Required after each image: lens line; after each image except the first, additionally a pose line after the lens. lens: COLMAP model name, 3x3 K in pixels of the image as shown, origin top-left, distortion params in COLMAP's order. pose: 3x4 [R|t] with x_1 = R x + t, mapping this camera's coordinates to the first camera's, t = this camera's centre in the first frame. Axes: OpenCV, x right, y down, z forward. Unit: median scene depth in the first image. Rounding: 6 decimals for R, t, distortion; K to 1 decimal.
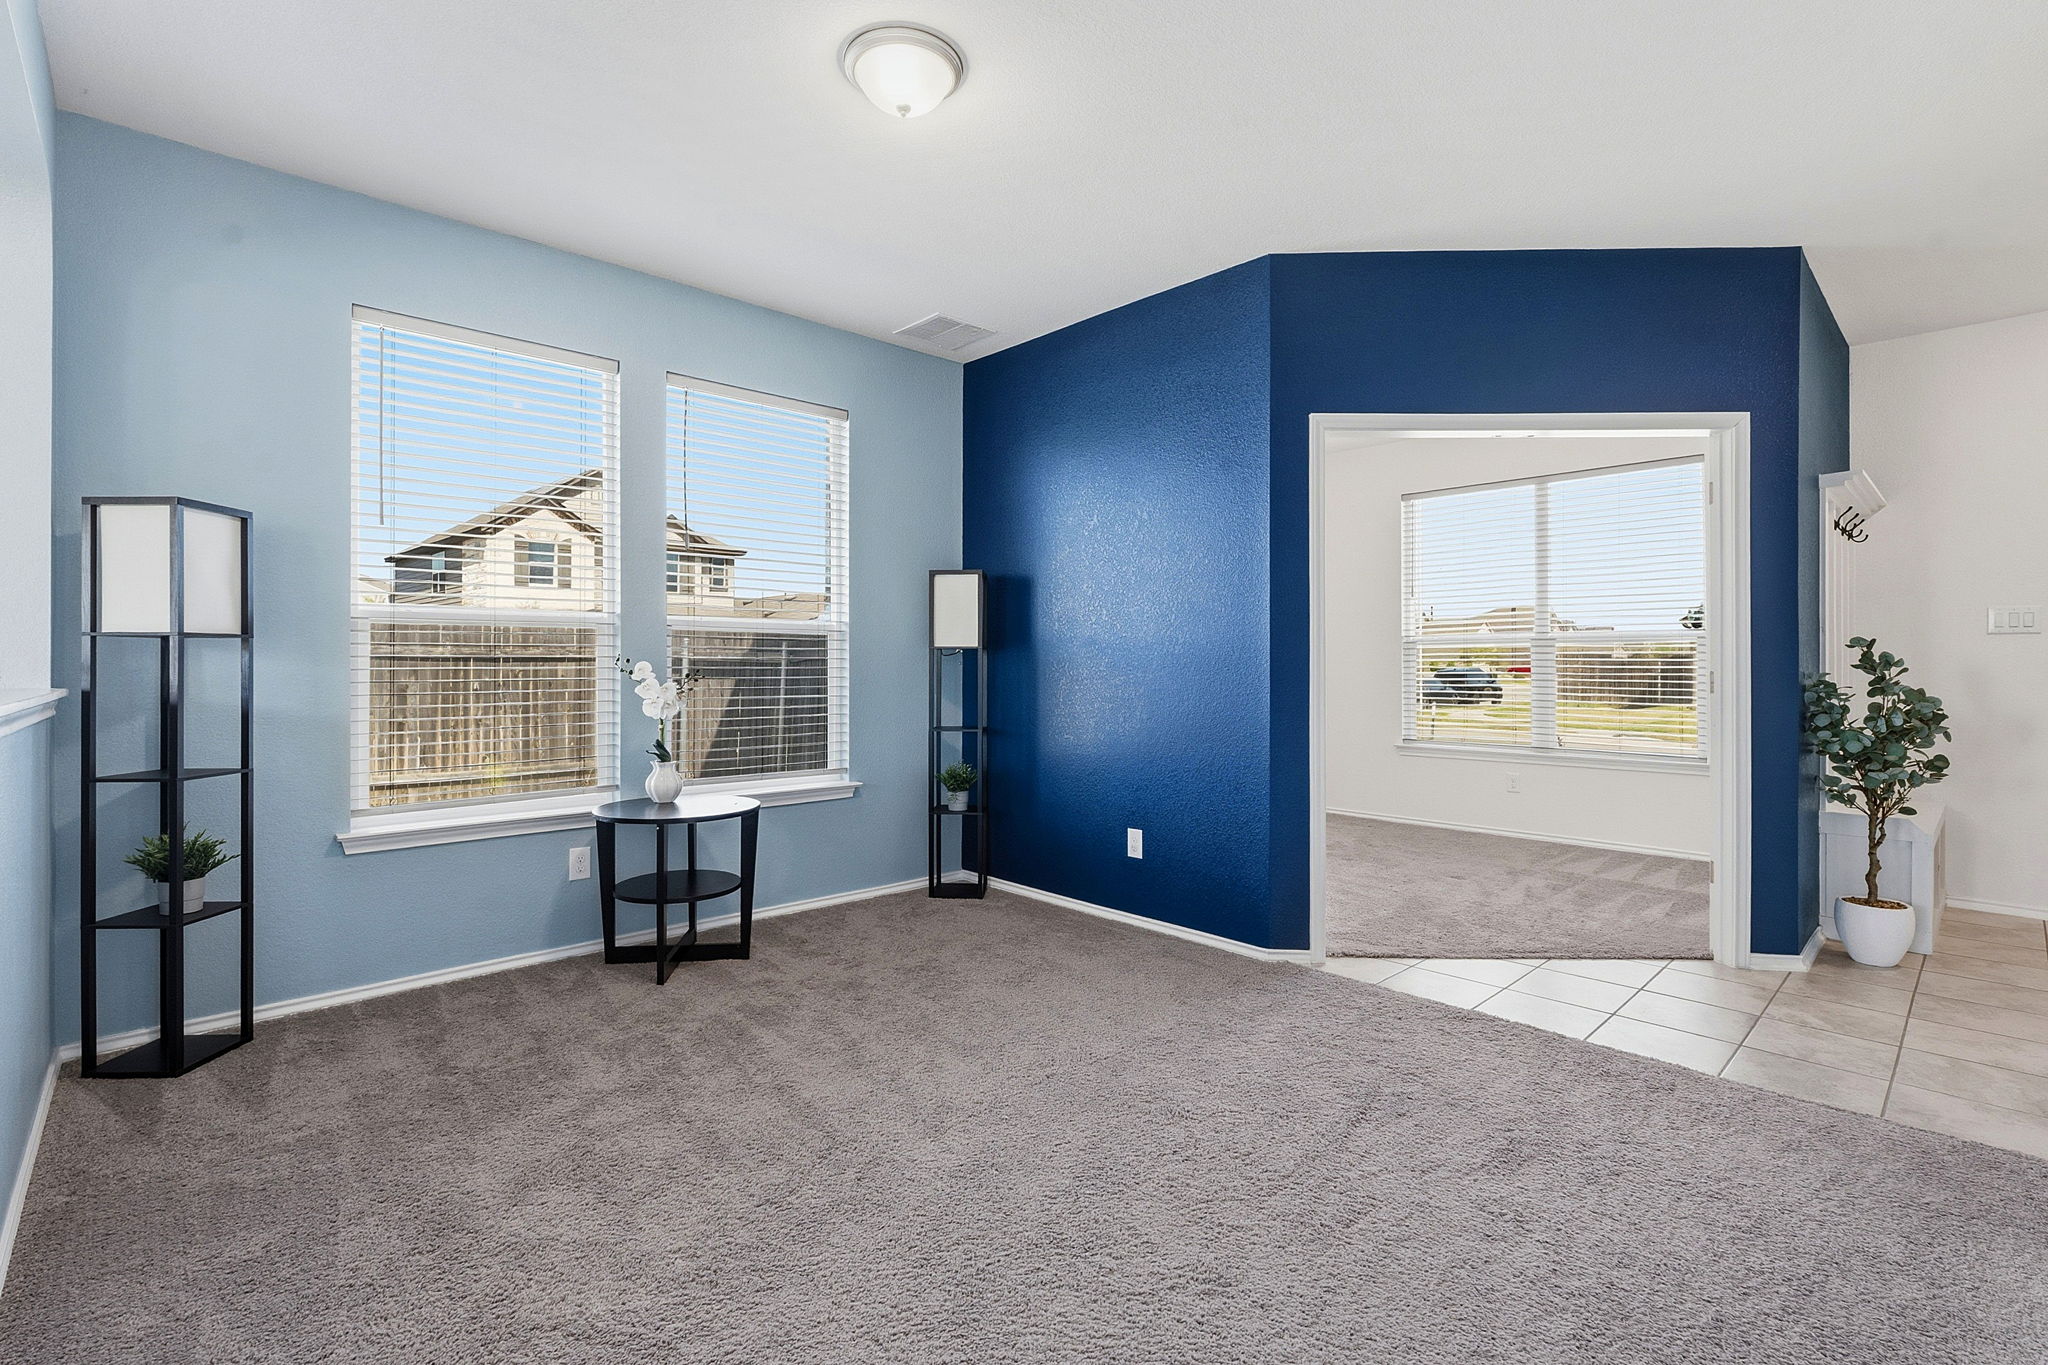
lens RADIAL K [[923.5, 0, 1022.5], [0, 923.5, 668.7], [0, 0, 1]] dist [-0.002423, -0.000187]
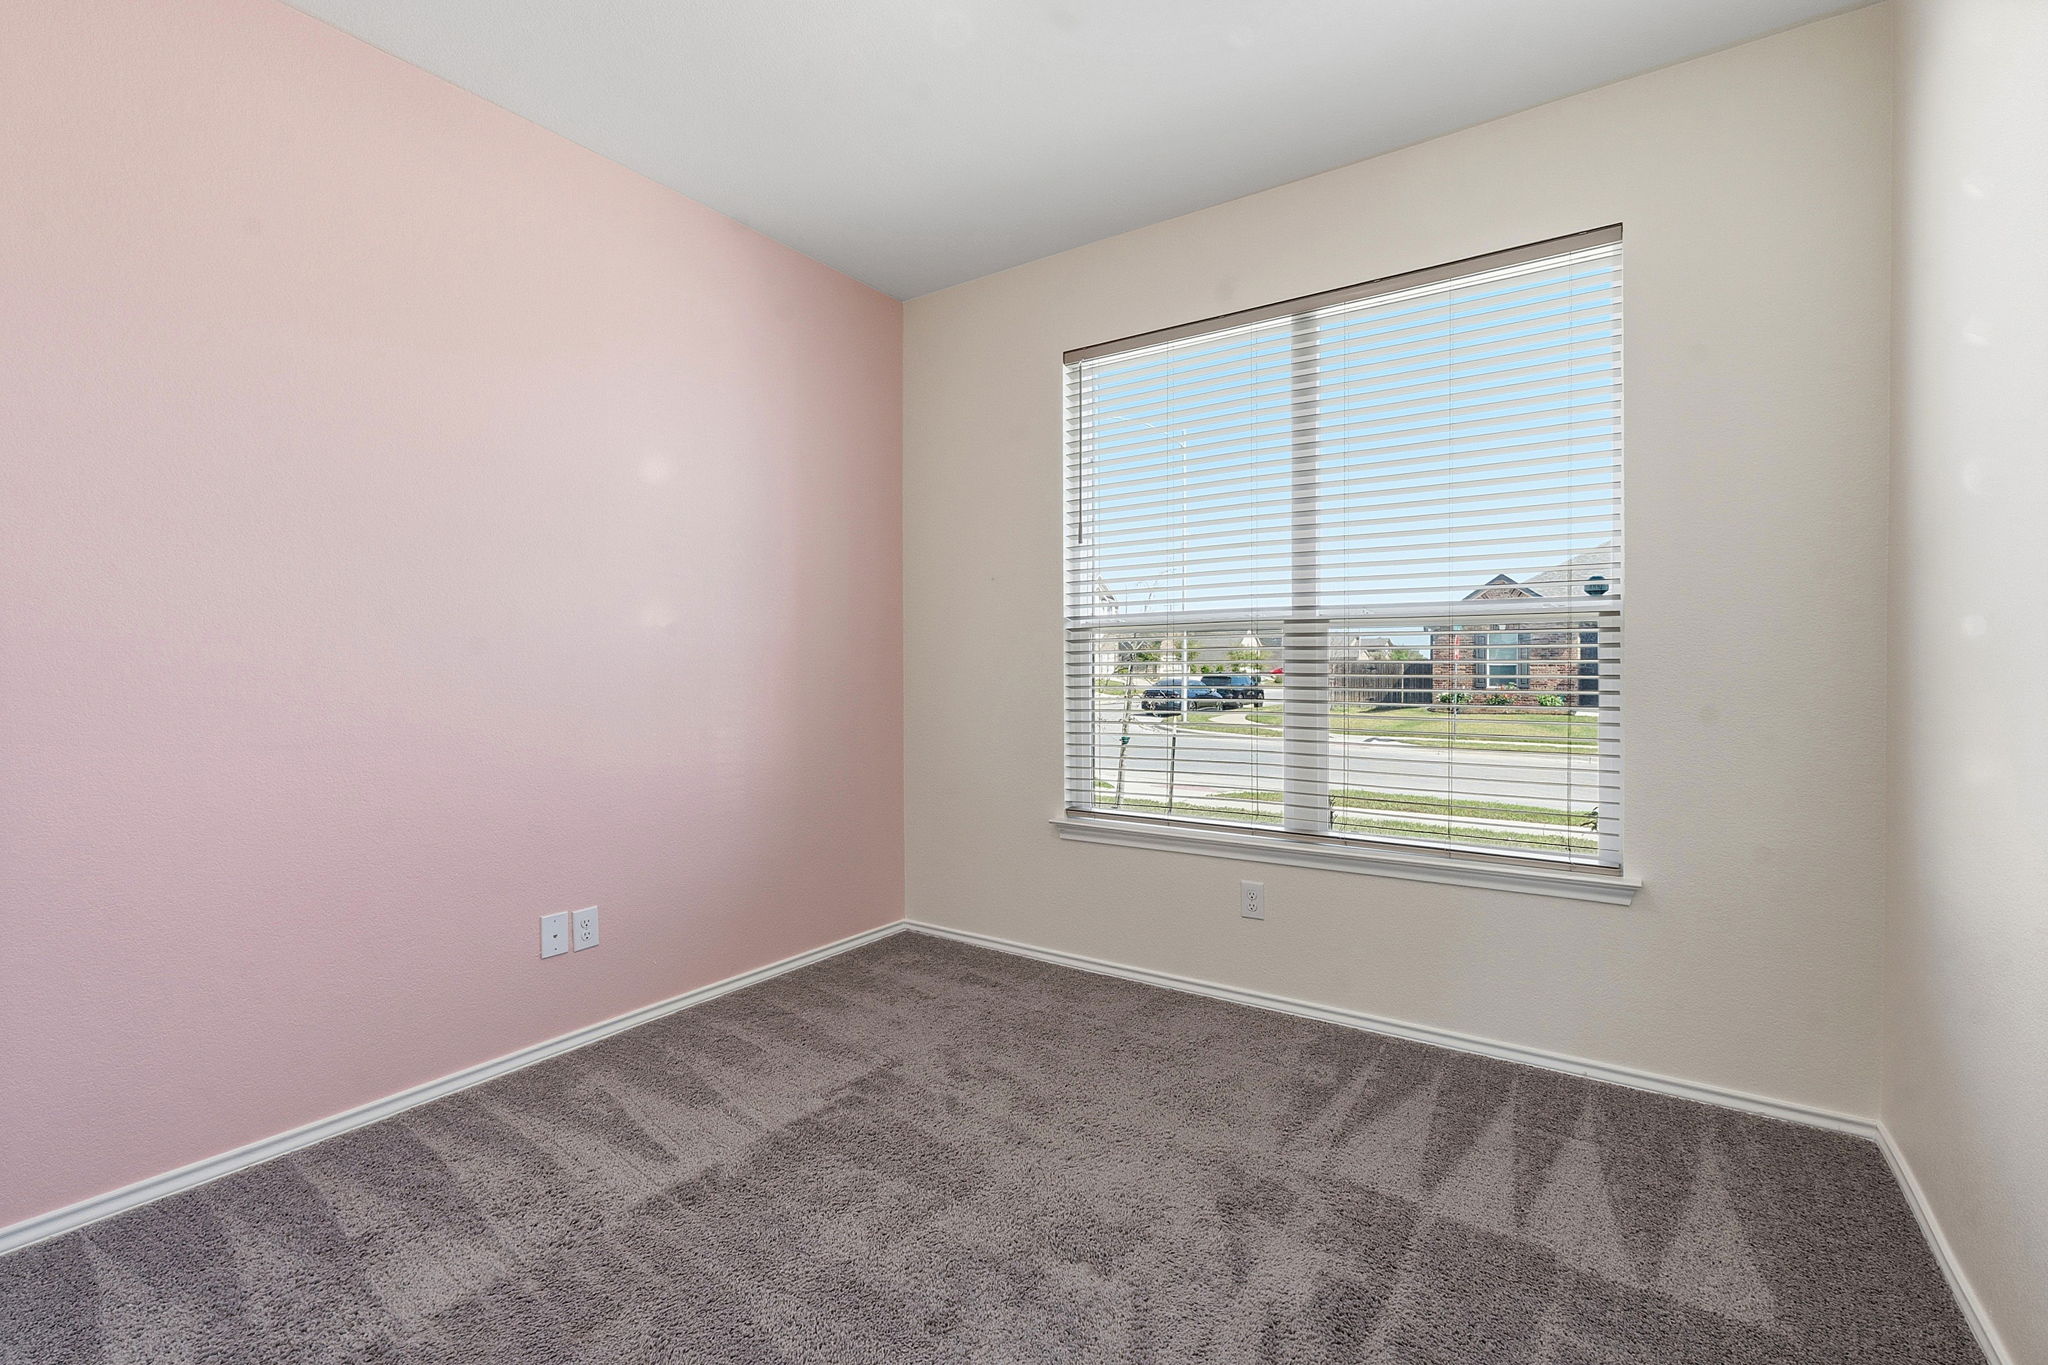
lens RADIAL K [[923.5, 0, 1022.5], [0, 923.5, 668.7], [0, 0, 1]] dist [-0.002423, -0.000187]
pose [[0.975367, -0.000938, 0.220586, 0.269663], [0.001592, 0.999995, -0.002786, -0.004096], [-0.220582, 0.003069, 0.975364, 0.484794]]
